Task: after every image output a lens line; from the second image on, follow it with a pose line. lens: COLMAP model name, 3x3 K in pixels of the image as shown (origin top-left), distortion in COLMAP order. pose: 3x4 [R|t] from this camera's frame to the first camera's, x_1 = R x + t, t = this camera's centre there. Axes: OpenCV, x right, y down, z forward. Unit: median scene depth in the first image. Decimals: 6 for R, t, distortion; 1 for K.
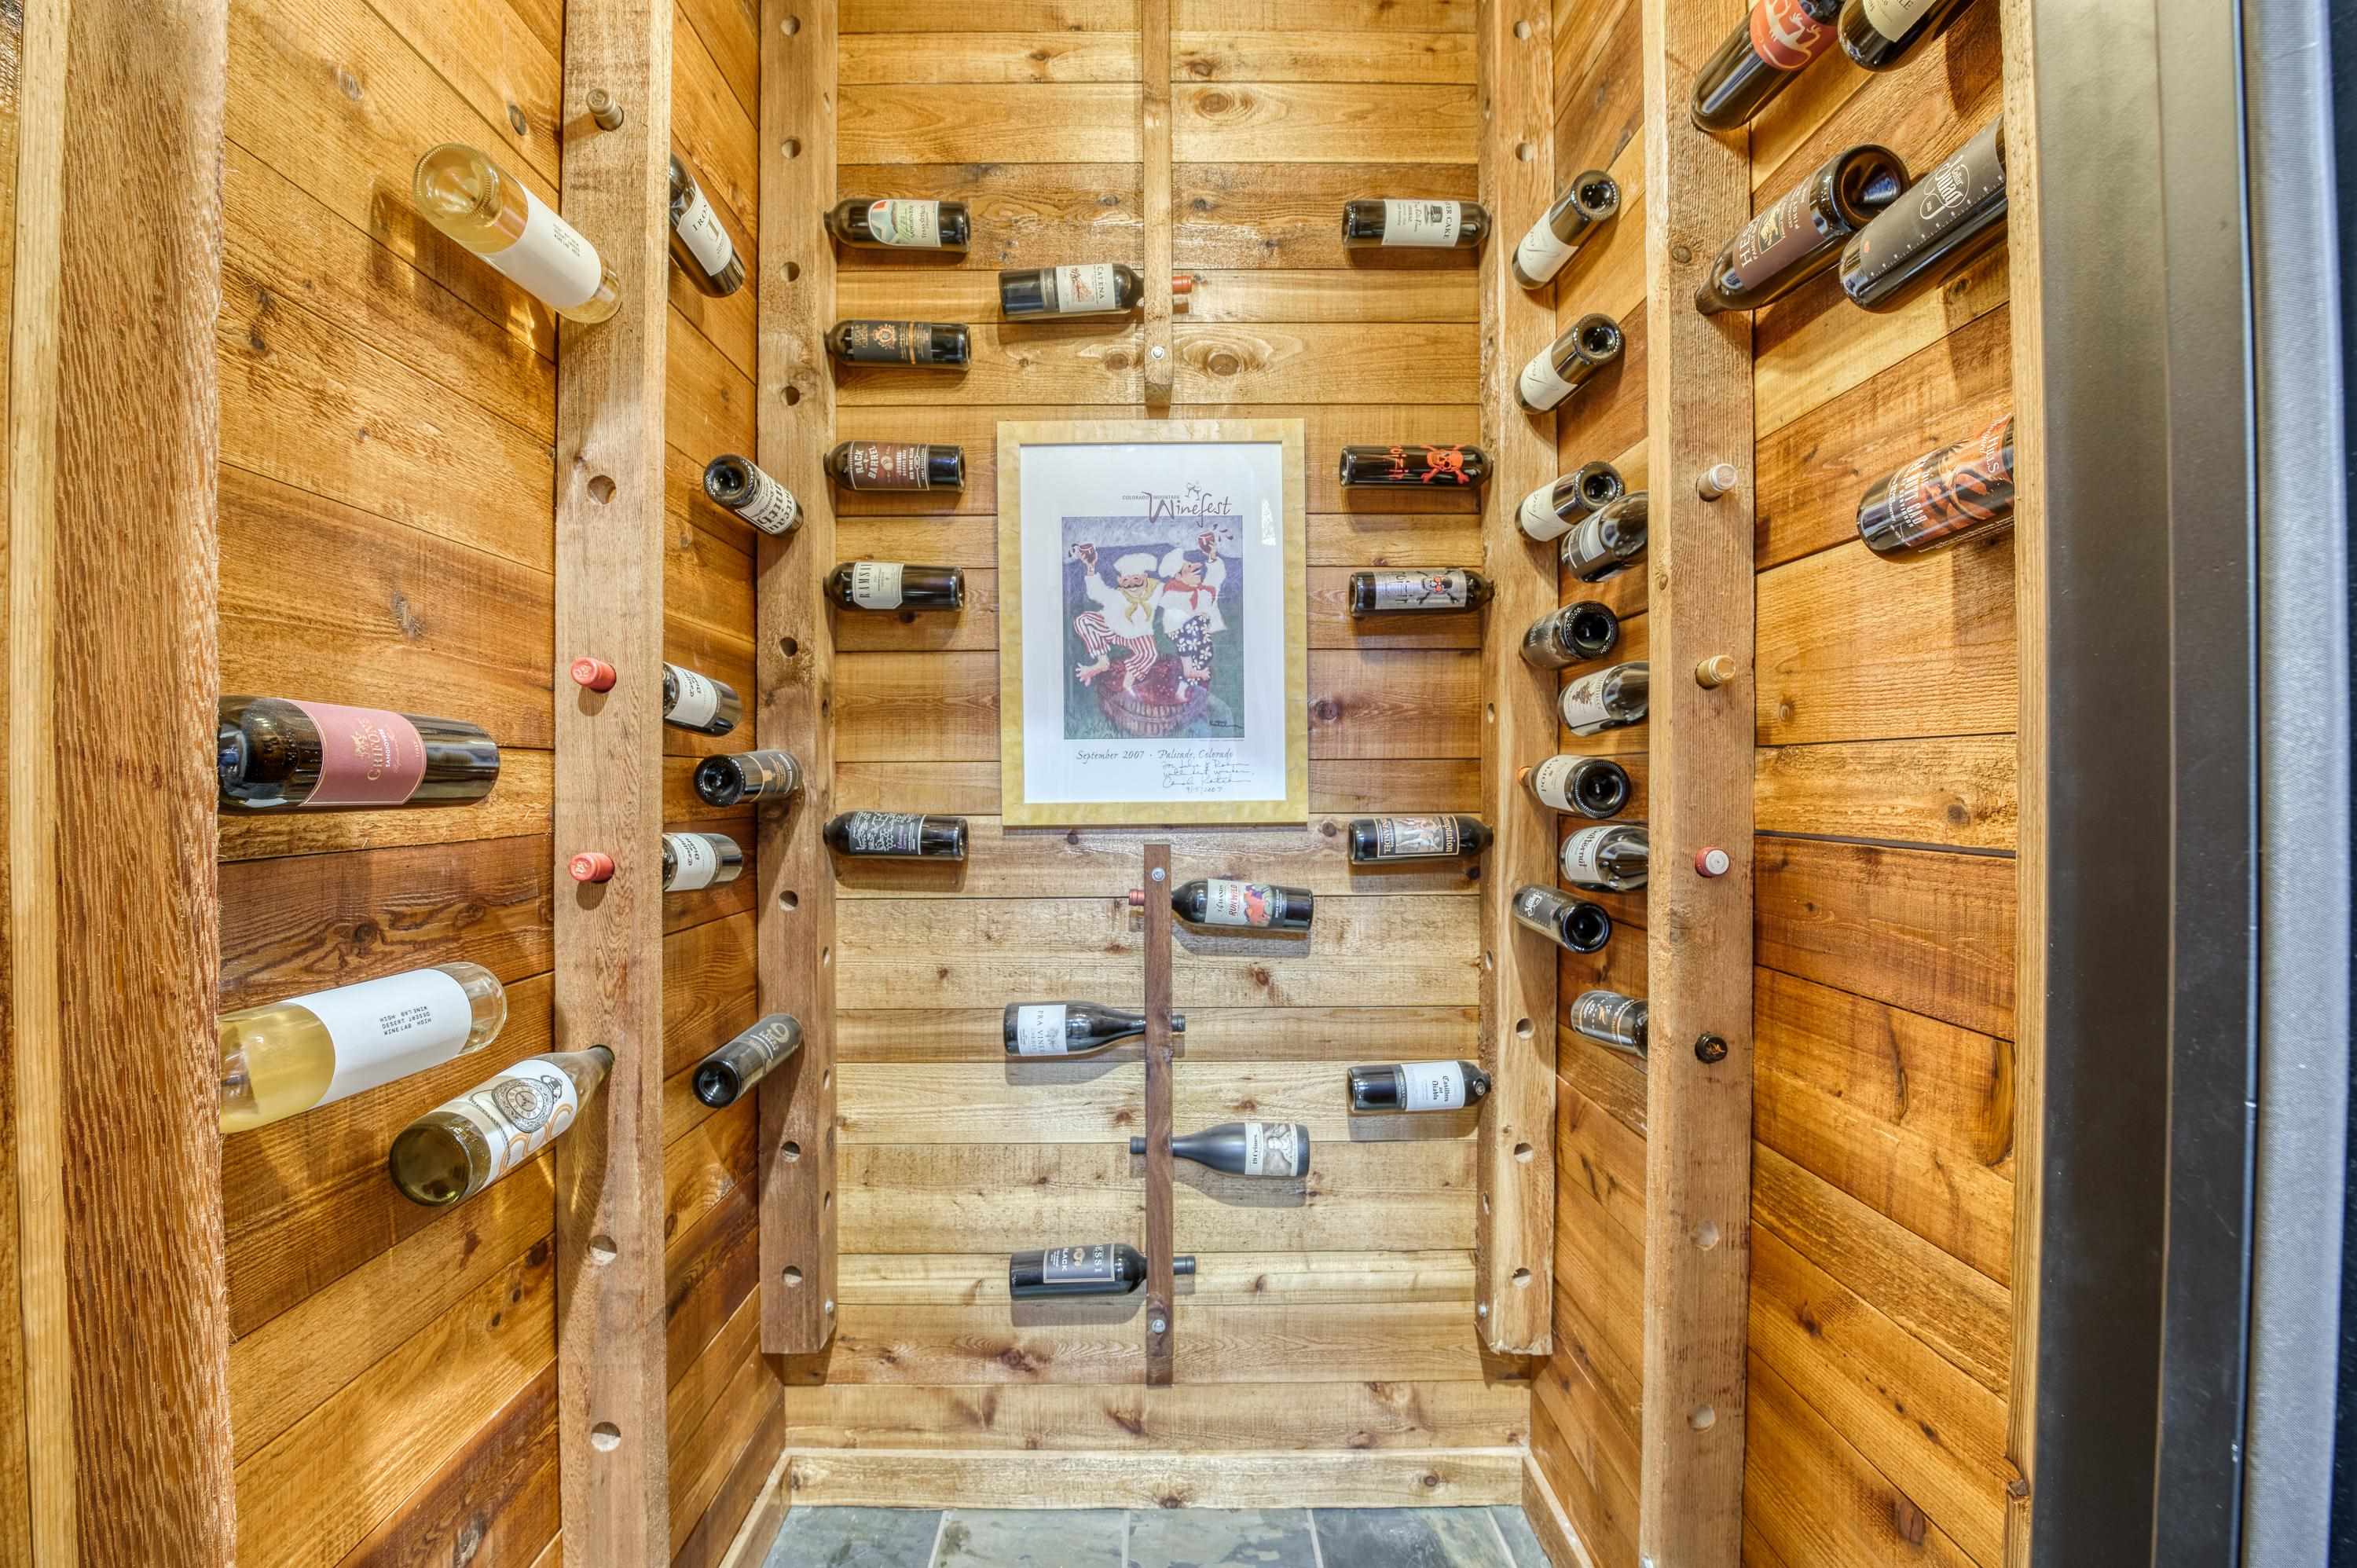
lens RADIAL K [[930.2, 0, 1178.0], [0, 930.2, 777.7], [0, 0, 1]] dist [-0.006188, -0.000091]
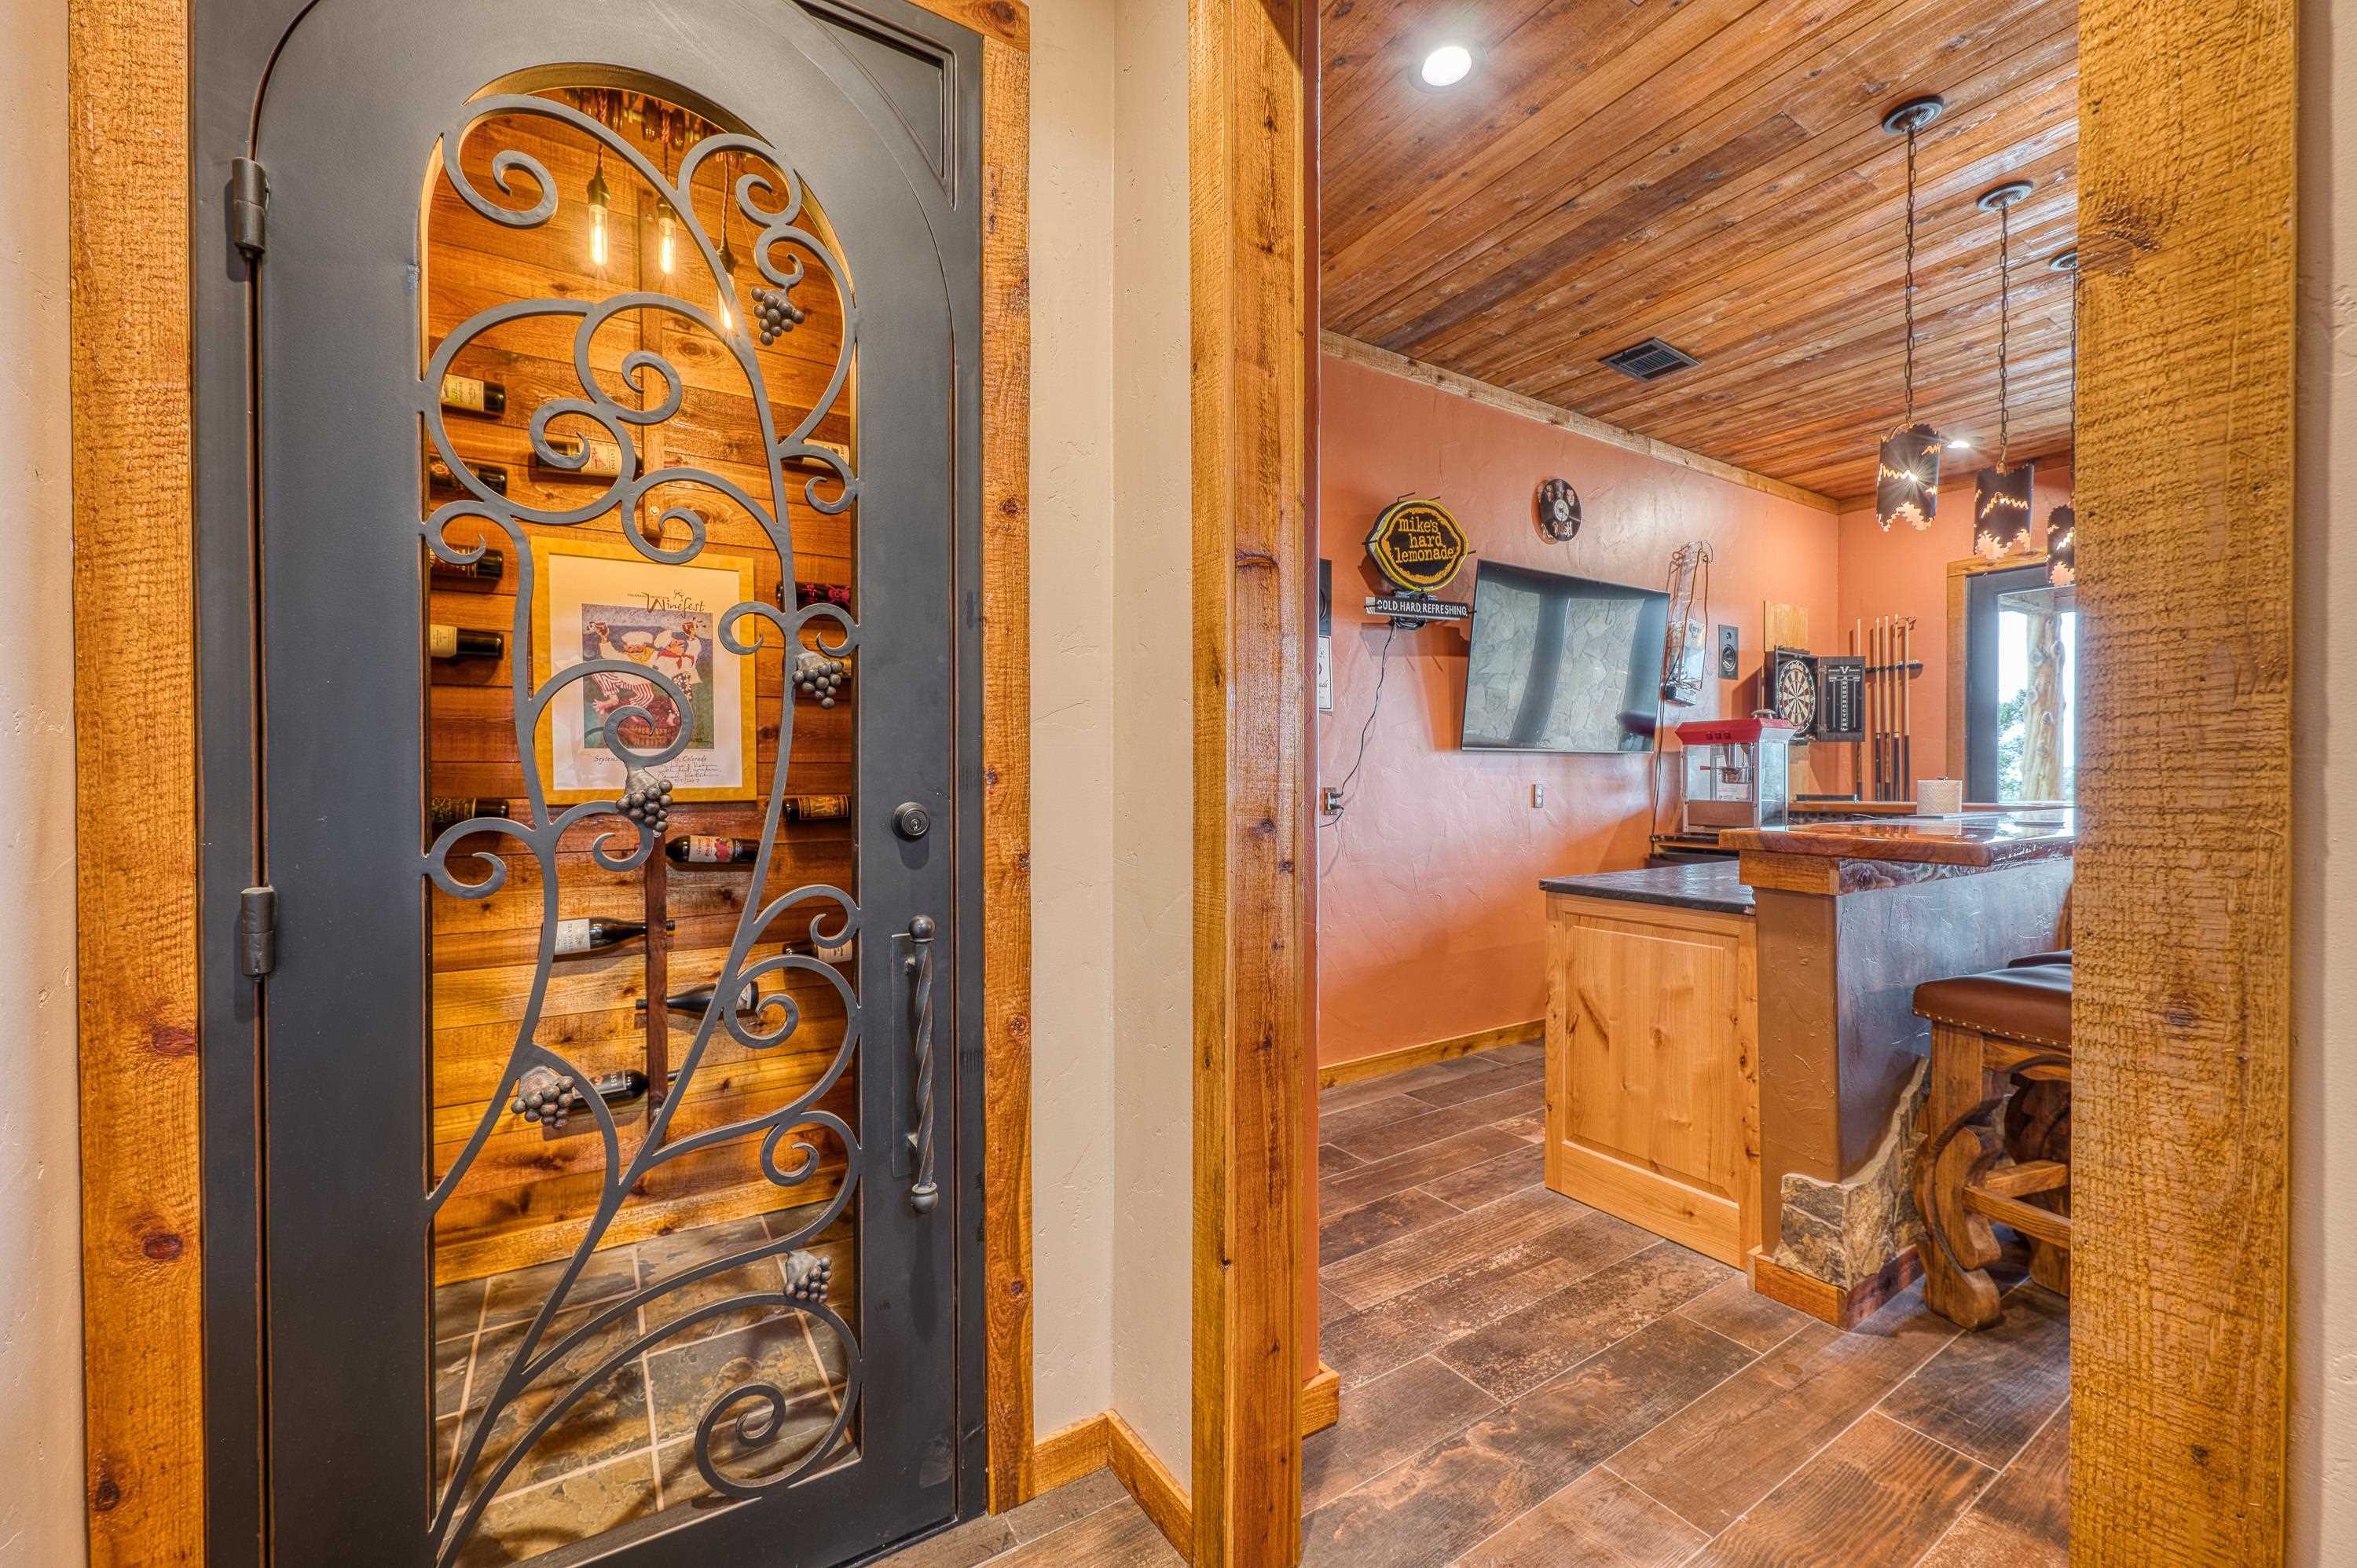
lens RADIAL K [[930.2, 0, 1180.7], [0, 930.2, 785.4], [0, 0, 1]] dist [-0.006188, -0.000091]
pose [[0.846487, -0.003832, 0.532396, -0.104264], [0.003875, 0.999992, 0.001037, 0.022038], [-0.532396, 0.001185, 0.846495, -0.819759]]
